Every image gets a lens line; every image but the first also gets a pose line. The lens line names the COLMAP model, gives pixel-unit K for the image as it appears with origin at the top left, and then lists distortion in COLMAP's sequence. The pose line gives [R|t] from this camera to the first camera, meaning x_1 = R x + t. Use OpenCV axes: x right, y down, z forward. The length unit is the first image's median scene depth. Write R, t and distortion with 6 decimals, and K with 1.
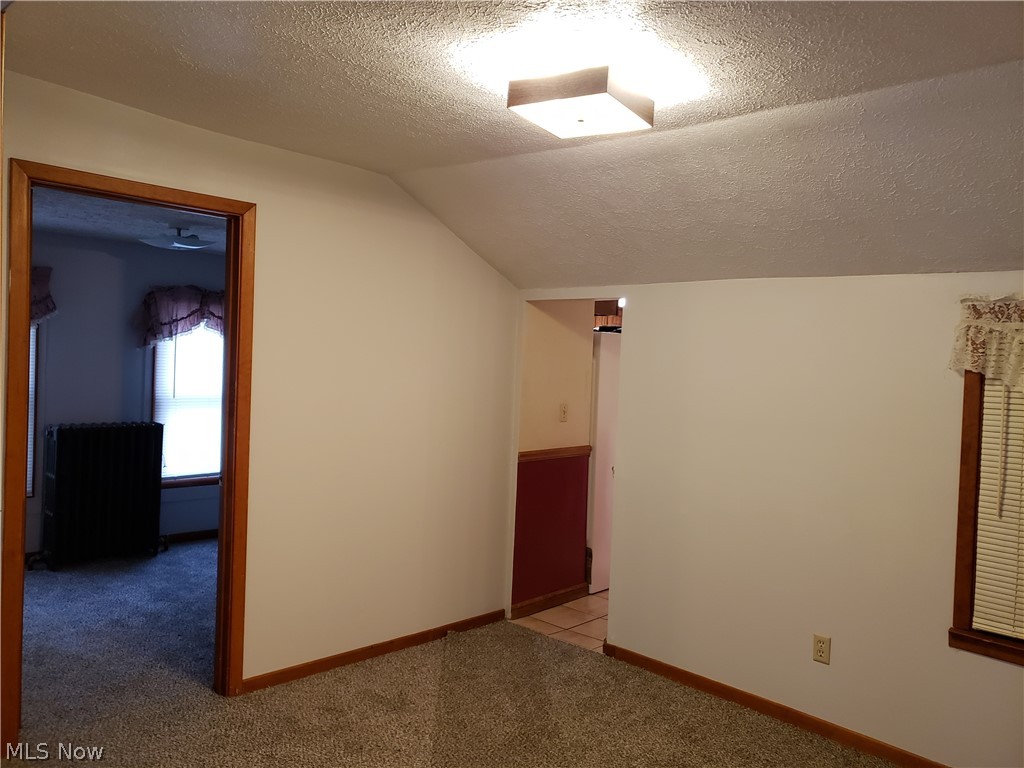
lens RADIAL K [[795.0, 0, 512.0], [0, 795.0, 383.8], [0, 0, 1]] dist [0.066107, 0.002087]
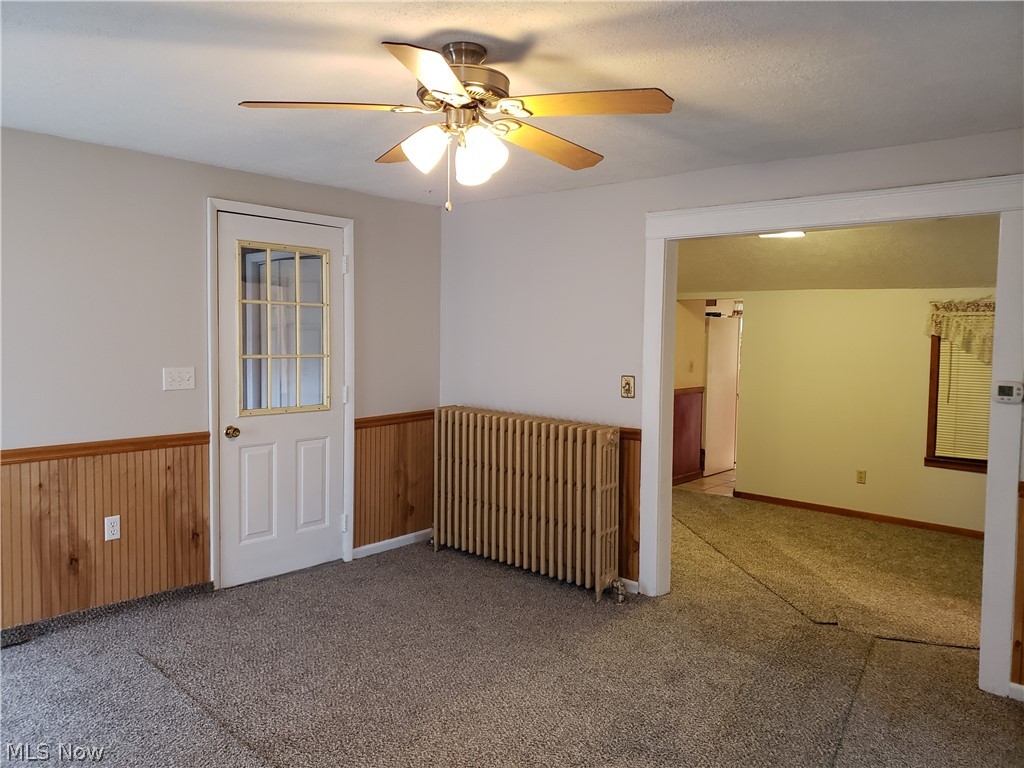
lens RADIAL K [[795.0, 0, 512.6], [0, 795.0, 377.9], [0, 0, 1]] dist [0.066107, 0.002087]
pose [[0.998394, -0.022470, 0.051996, -0.472467], [0.021342, 0.999527, 0.022145, 0.018467], [-0.052469, -0.021000, 0.998402, -0.770838]]
